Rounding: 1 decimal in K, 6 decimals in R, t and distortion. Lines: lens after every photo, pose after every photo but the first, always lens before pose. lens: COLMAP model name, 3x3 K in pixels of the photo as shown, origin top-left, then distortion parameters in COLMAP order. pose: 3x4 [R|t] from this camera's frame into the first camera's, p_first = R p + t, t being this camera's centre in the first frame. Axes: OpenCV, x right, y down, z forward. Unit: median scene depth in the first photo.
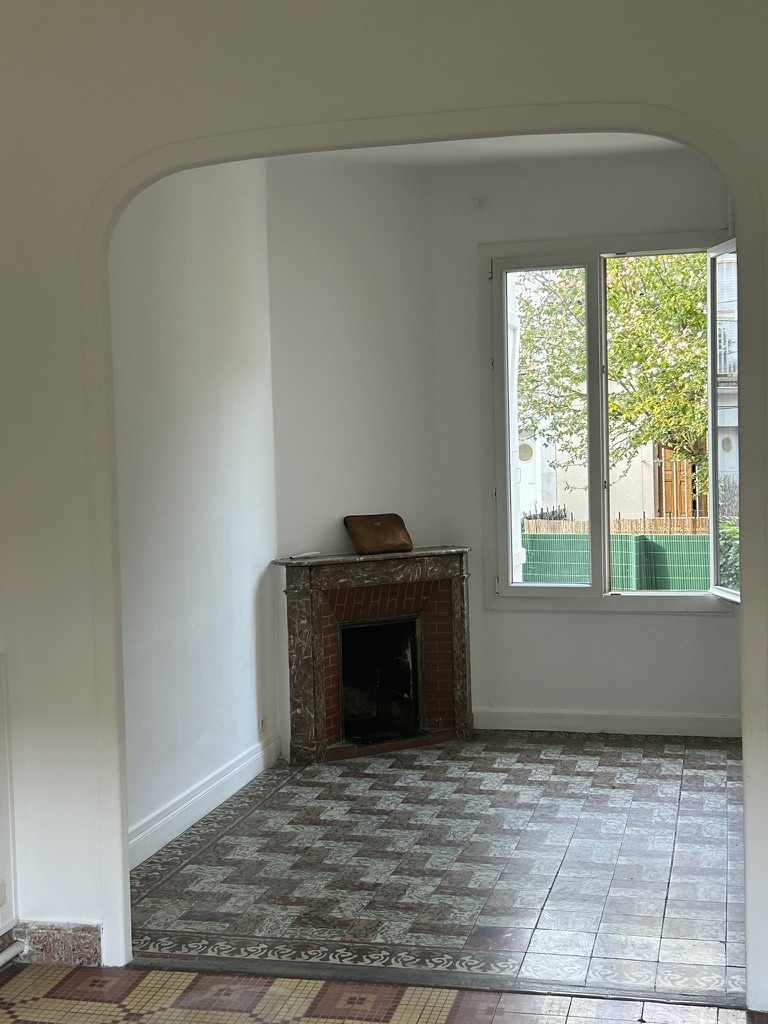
lens RADIAL K [[1391.0, 0, 384.0], [0, 1391.0, 512.0], [0, 0, 1]] dist [0.005697, 0.008863]
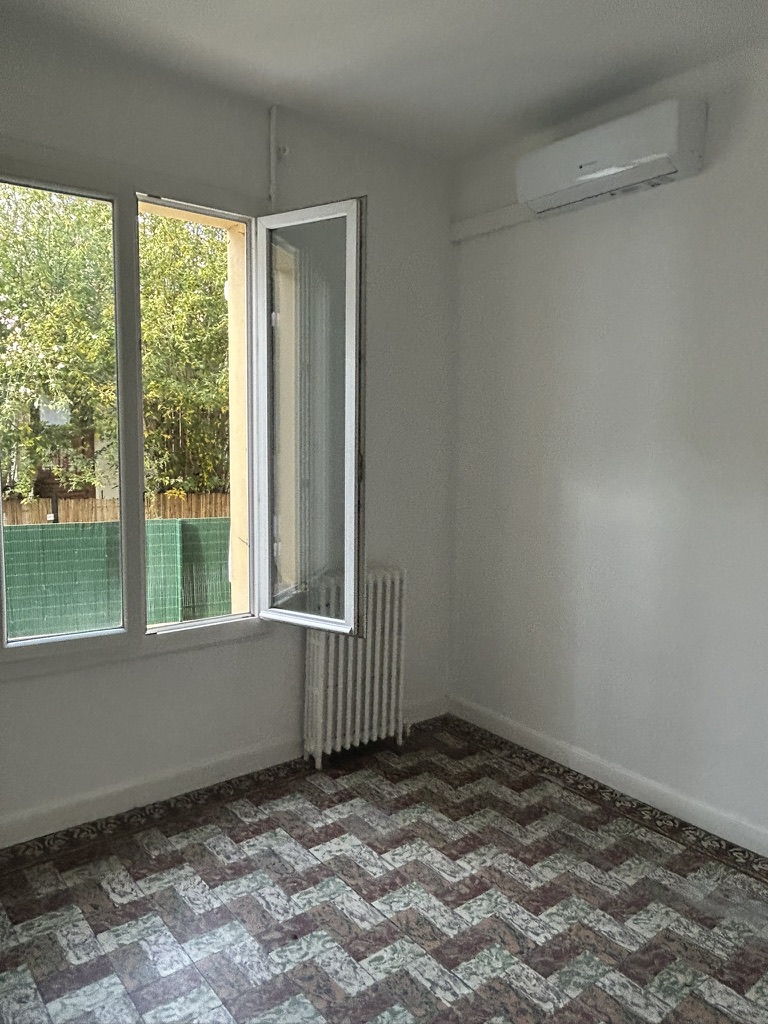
lens RADIAL K [[733.6, 0, 384.0], [0, 733.6, 512.0], [0, 0, 1]] dist [0.002647, 0.000863]
pose [[0.612945, -0.047844, 0.788676, -0.090563], [0.013223, 0.998646, 0.050304, -0.034755], [-0.790015, -0.020405, 0.612748, 0.742445]]
